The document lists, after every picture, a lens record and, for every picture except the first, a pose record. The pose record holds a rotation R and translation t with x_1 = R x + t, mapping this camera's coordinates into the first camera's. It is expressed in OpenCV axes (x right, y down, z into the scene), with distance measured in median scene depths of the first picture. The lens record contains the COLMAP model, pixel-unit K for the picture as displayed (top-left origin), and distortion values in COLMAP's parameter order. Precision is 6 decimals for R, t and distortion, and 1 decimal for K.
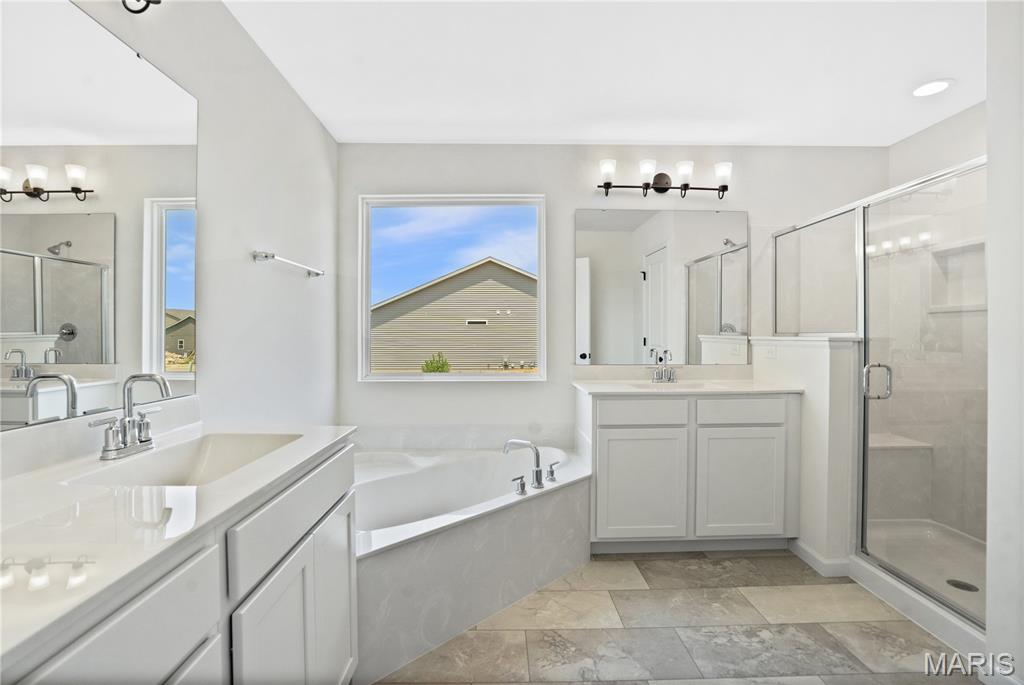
lens RADIAL K [[493.6, 0, 510.4], [0, 493.6, 342.1], [0, 0, 1]] dist [-0.014579, 0.000503]
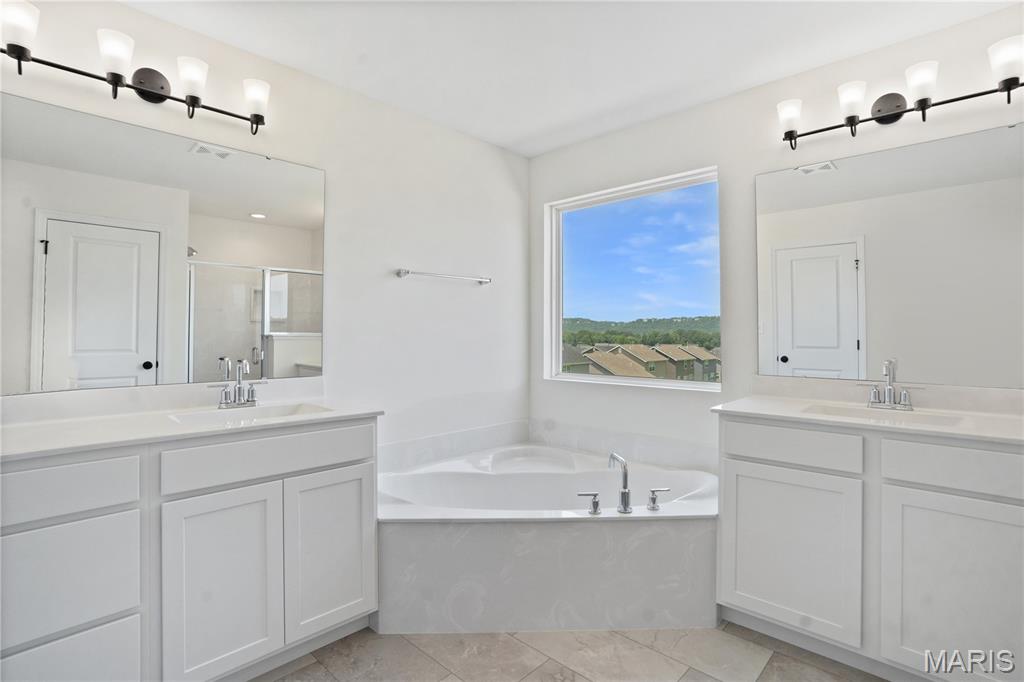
lens RADIAL K [[493.6, 0, 512.2], [0, 493.6, 333.0], [0, 0, 1]] dist [-0.014579, 0.000503]
pose [[0.726627, 0.000965, -0.687032, 0.503301], [-0.016471, 0.999736, -0.016015, -0.001598], [0.686835, 0.022953, 0.726451, 0.229286]]
